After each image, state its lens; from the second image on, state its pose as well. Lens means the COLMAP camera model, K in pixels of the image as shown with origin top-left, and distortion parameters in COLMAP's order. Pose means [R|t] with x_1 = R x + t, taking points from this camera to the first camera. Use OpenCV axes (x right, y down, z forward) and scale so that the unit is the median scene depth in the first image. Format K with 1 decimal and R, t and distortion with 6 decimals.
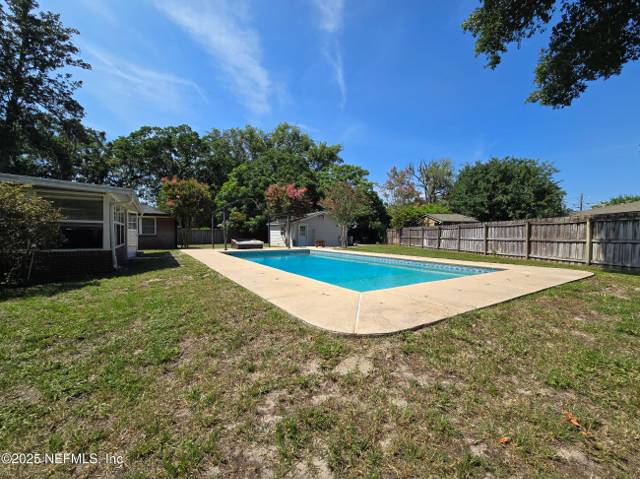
lens RADIAL K [[259.0, 0, 320.0], [0, 259.0, 241.7], [0, 0, 1]] dist [-0.001468, -0.000324]
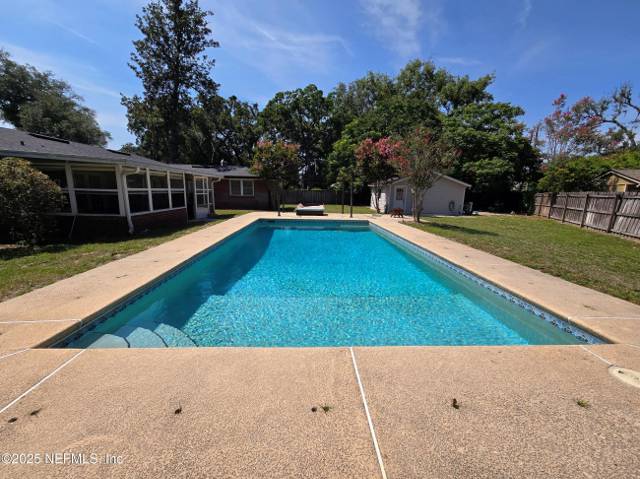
lens RADIAL K [[261.0, 0, 320.0], [0, 261.0, 239.5], [0, 0, 1]] dist [-0.000808, -0.000405]
pose [[0.869172, 0.104491, -0.483345, 0.070573], [-0.032673, 0.987420, 0.154708, -0.010341], [0.493430, -0.118675, 0.861651, 0.064736]]
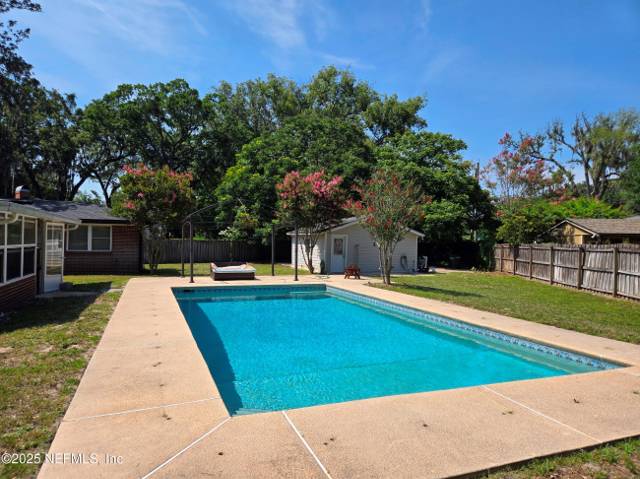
lens RADIAL K [[422.9, 0, 316.7], [0, 422.9, 240.5], [0, 0, 1]] dist [0.078988, -0.061755]
pose [[0.981296, 0.013128, -0.192058, 0.038869], [-0.019804, 0.999263, -0.032882, -0.012164], [0.191485, 0.036071, 0.980833, 0.008073]]
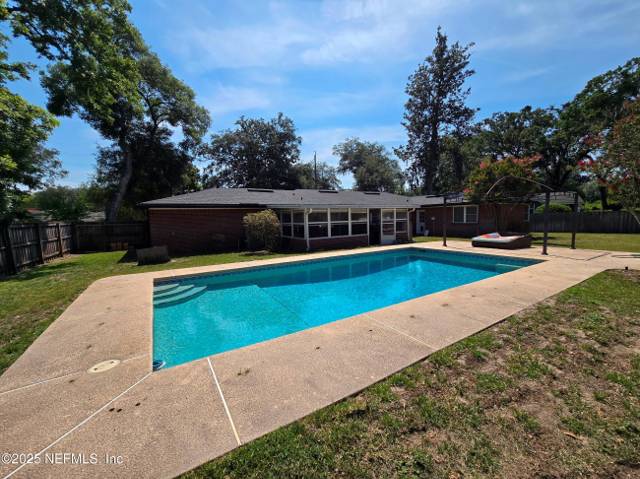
lens RADIAL K [[261.0, 0, 320.0], [0, 261.0, 239.5], [0, 0, 1]] dist [-0.000808, -0.000405]
pose [[0.006882, 0.078604, -0.996882, 0.146329], [-0.004099, 0.996900, 0.078577, -0.016438], [0.999968, 0.003546, 0.007183, 0.161887]]
